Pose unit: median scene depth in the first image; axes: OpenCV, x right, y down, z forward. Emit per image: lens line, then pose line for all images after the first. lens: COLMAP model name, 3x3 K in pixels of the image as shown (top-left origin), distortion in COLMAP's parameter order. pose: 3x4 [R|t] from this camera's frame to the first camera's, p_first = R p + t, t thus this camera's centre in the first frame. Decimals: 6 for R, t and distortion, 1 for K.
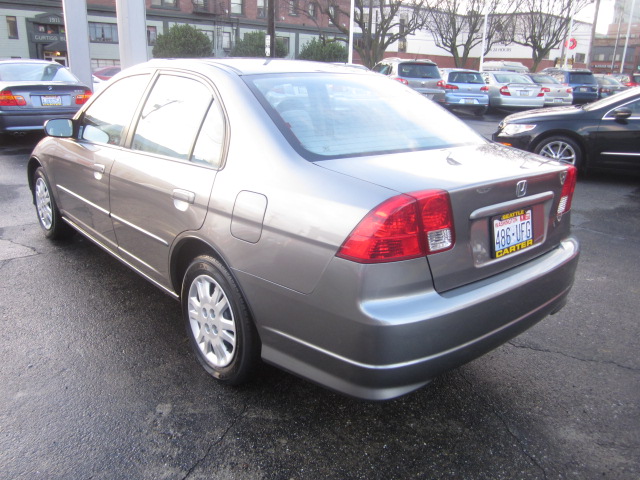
lens RADIAL K [[526.9, 0, 318.9], [0, 526.9, 242.9], [0, 0, 1]] dist [-0.049601, -0.012256]
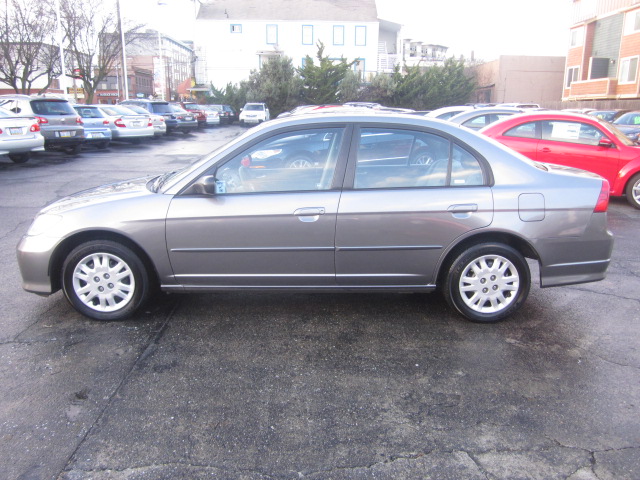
lens RADIAL K [[526.9, 0, 317.9], [0, 526.9, 240.0], [0, 0, 1]] dist [-0.049601, -0.012256]
pose [[0.597566, -0.212608, 0.773119, -0.272711], [0.252921, 0.964960, 0.069874, -0.035002], [-0.760885, 0.153784, 0.630400, 0.062936]]
